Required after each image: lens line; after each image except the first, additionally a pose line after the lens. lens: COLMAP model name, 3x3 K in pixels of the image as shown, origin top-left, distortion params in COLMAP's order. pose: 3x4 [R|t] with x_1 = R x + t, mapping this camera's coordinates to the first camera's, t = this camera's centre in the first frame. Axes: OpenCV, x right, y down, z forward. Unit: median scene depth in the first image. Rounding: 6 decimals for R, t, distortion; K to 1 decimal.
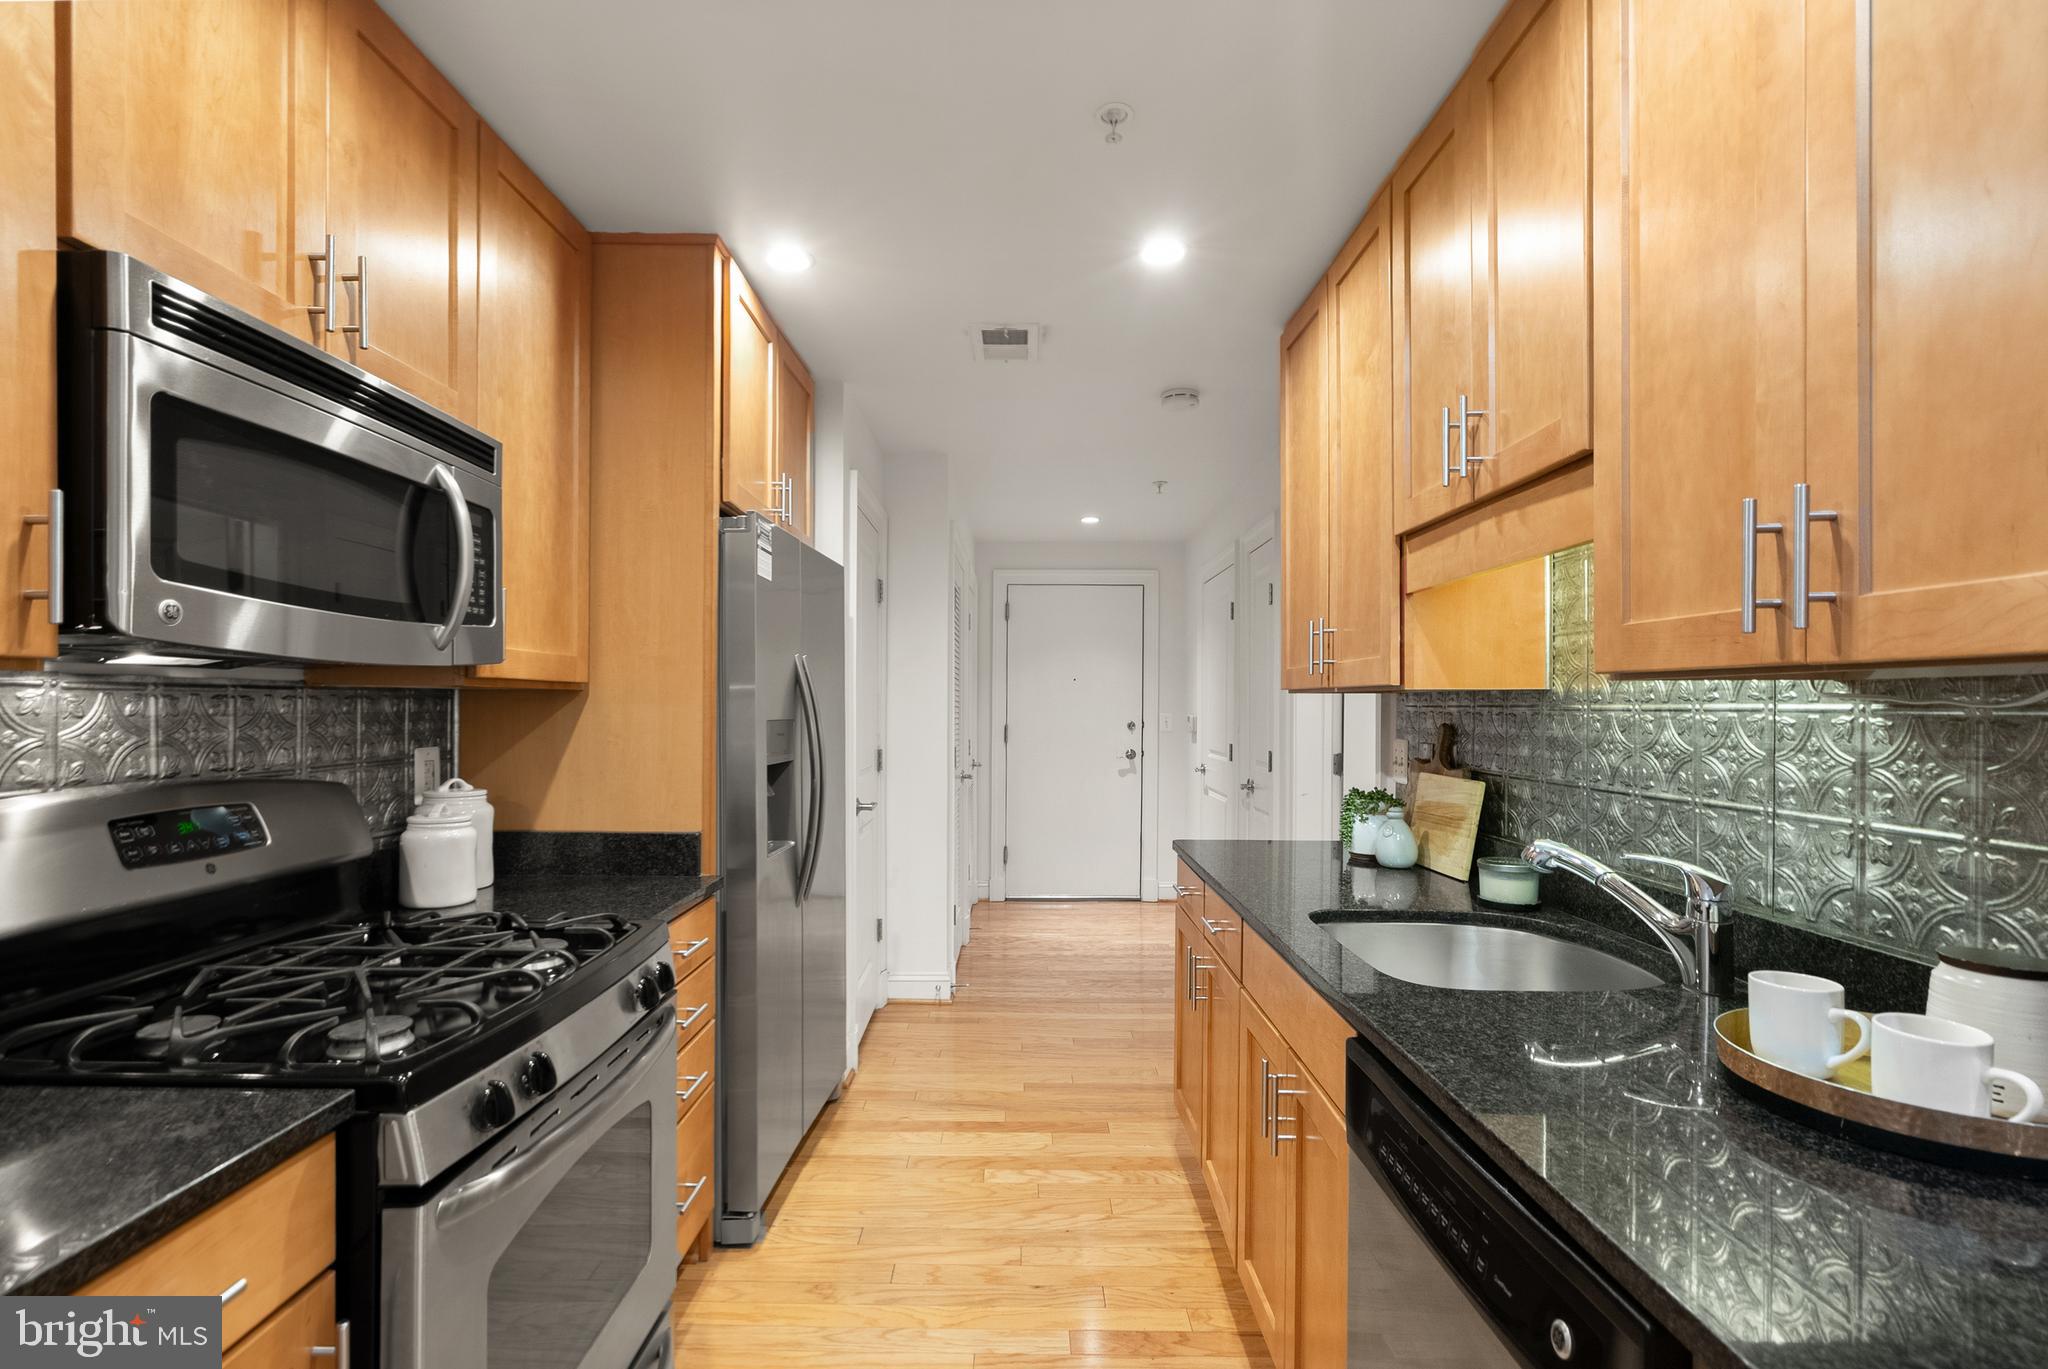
lens RADIAL K [[945.4, 0, 1020.5], [0, 945.4, 696.7], [0, 0, 1]] dist [-0.000493, 0.000549]
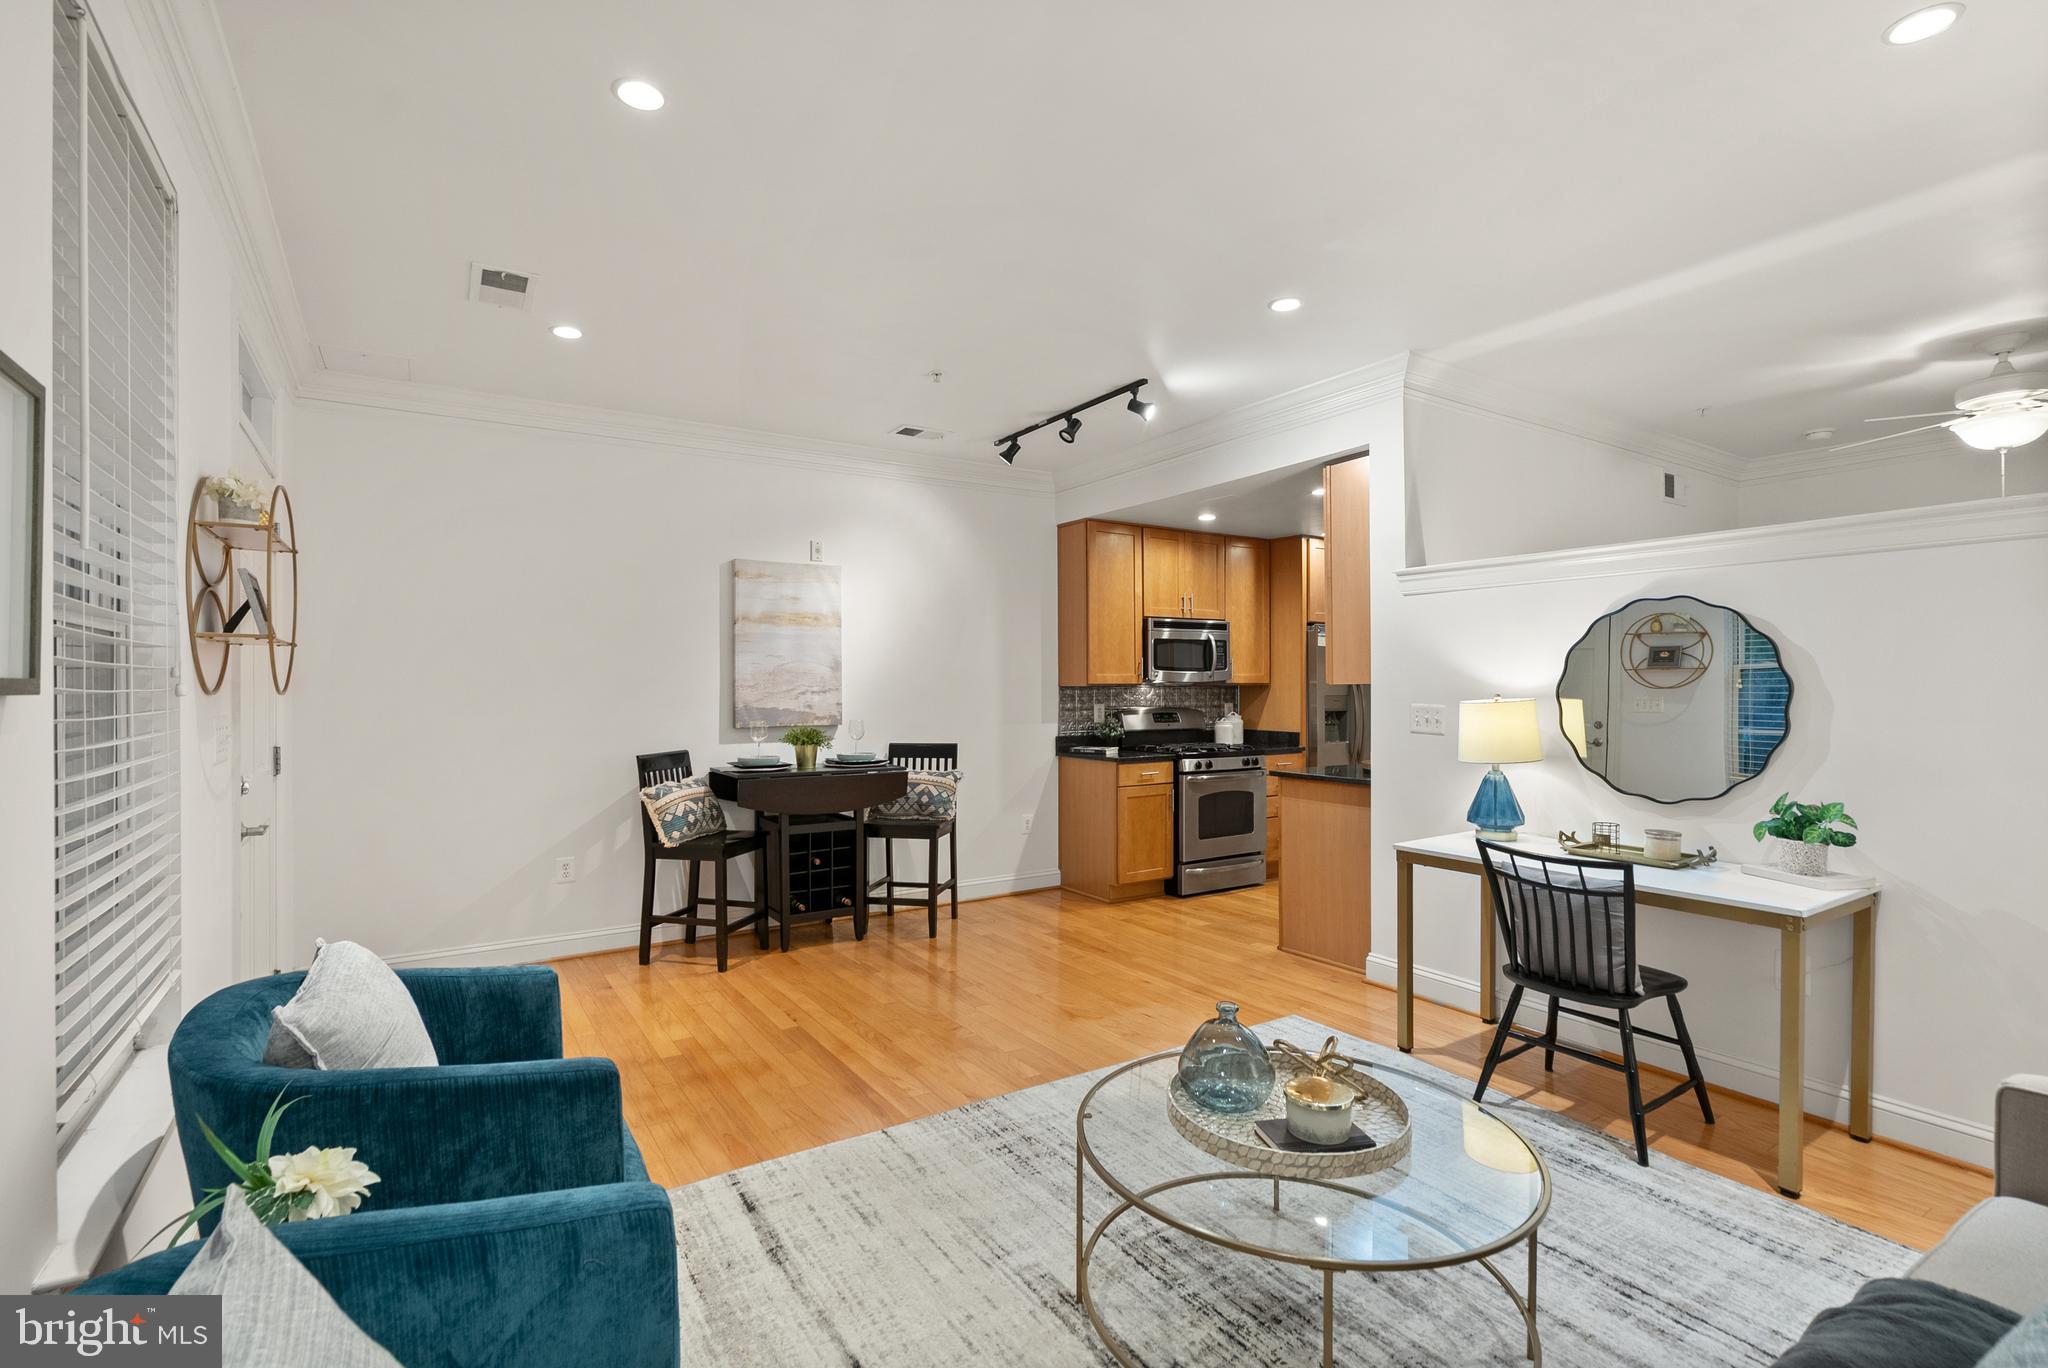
lens RADIAL K [[945.4, 0, 1020.5], [0, 945.4, 696.2], [0, 0, 1]] dist [-0.000493, 0.000549]
pose [[0.547405, 0.003576, -0.836860, 1.856801], [0.013244, 0.999829, 0.012936, -0.024664], [0.836763, -0.018164, 0.547264, -1.529033]]
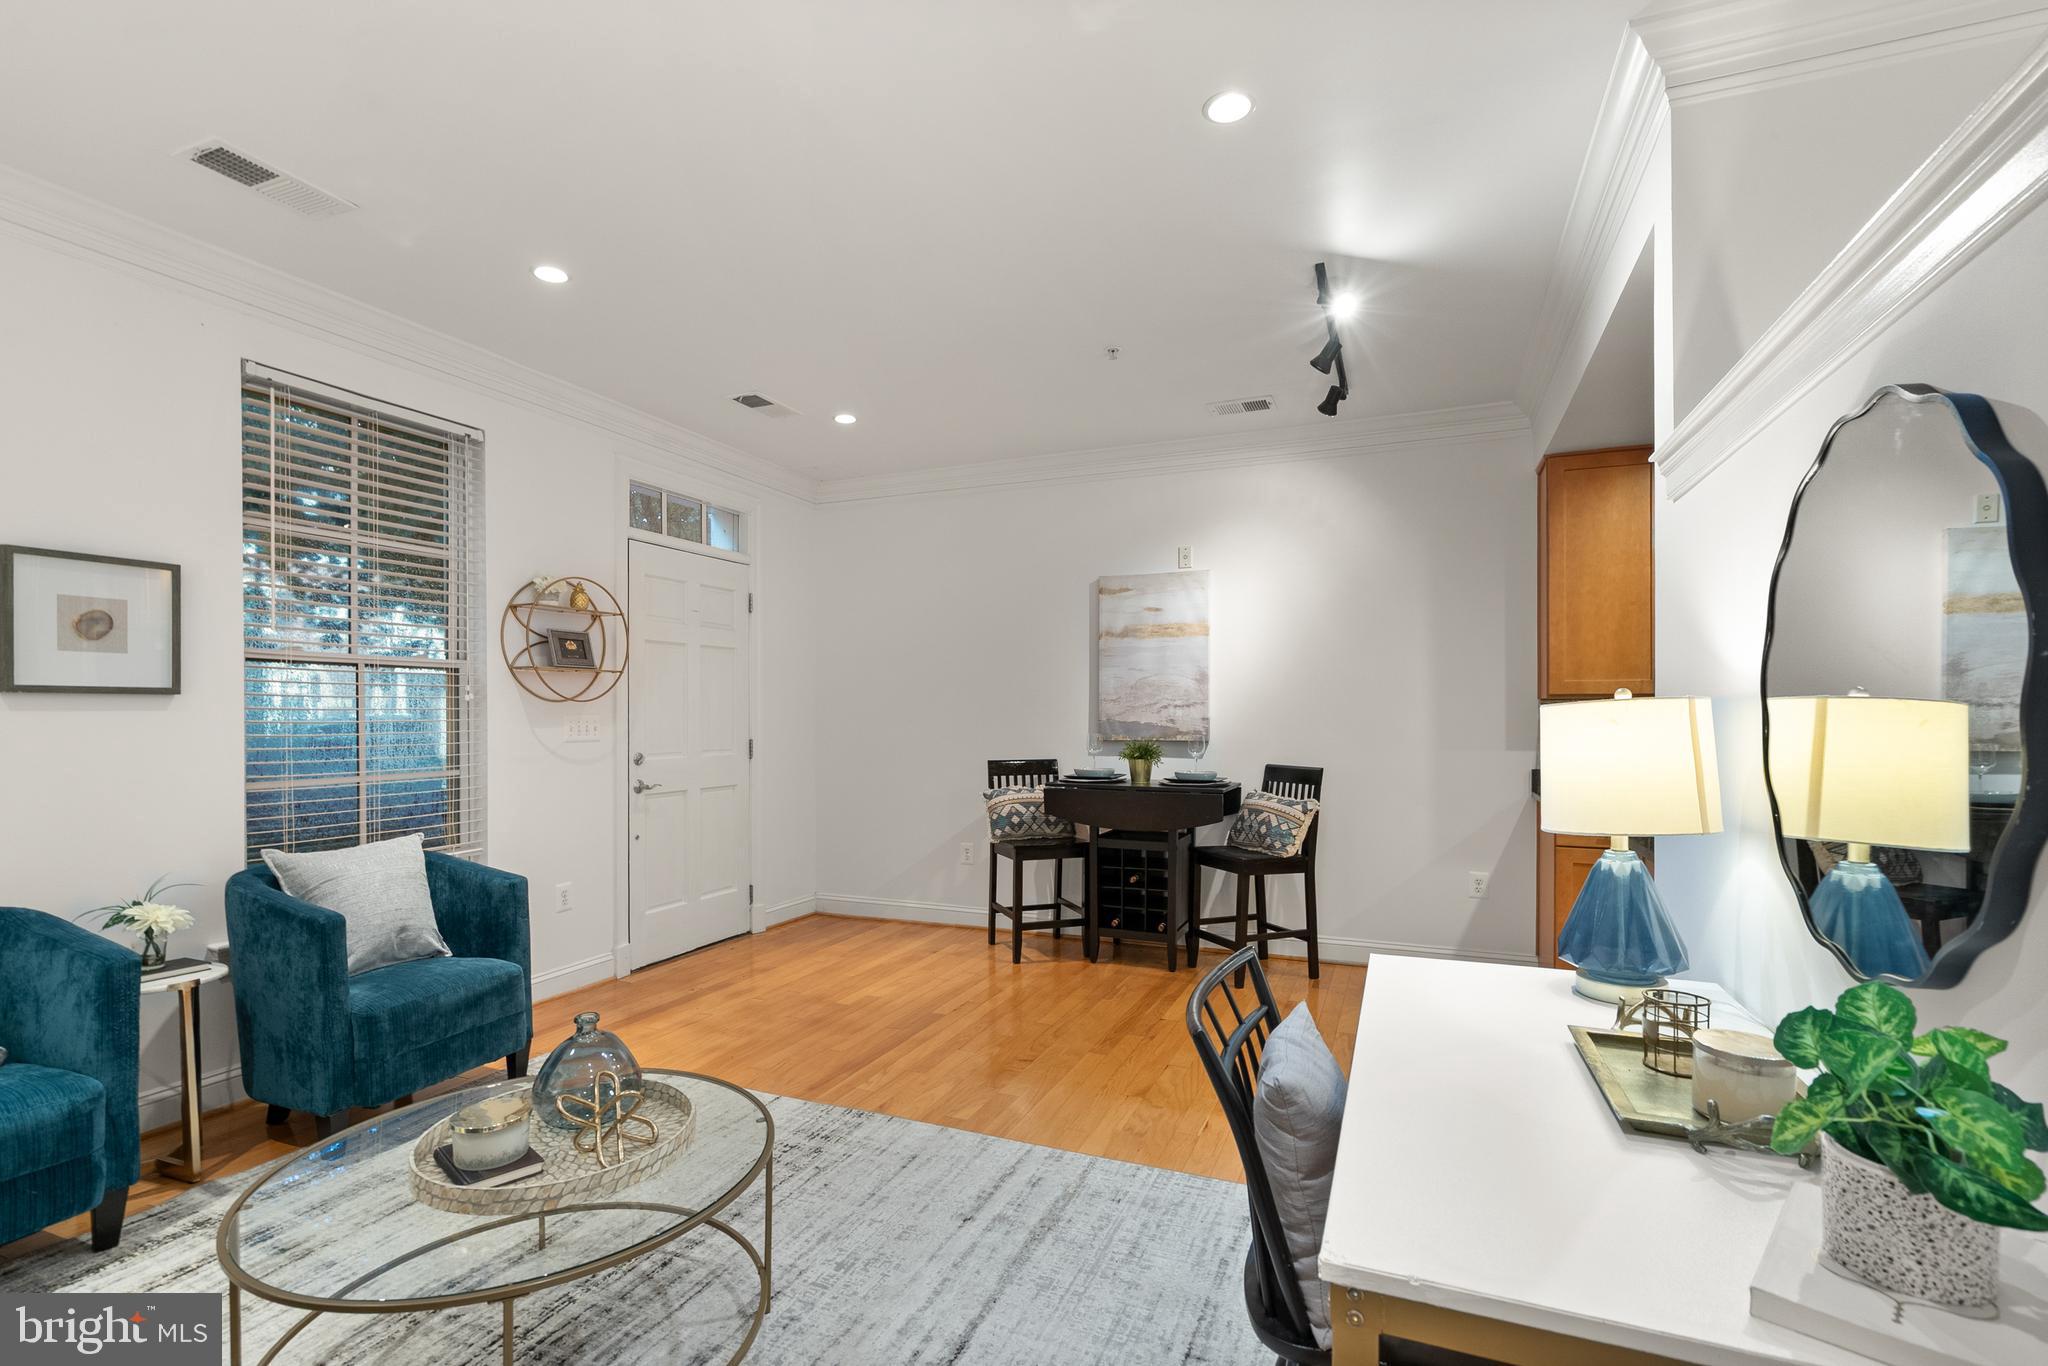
lens RADIAL K [[965.4, 0, 1014.7], [0, 965.4, 719.0], [0, 0, 1]] dist [0.000410, 0.000171]
pose [[-0.383178, -0.000212, -0.923674, 1.872696], [0.007991, 0.999962, -0.003544, 0.030586], [0.923640, -0.008739, -0.383162, 0.006506]]
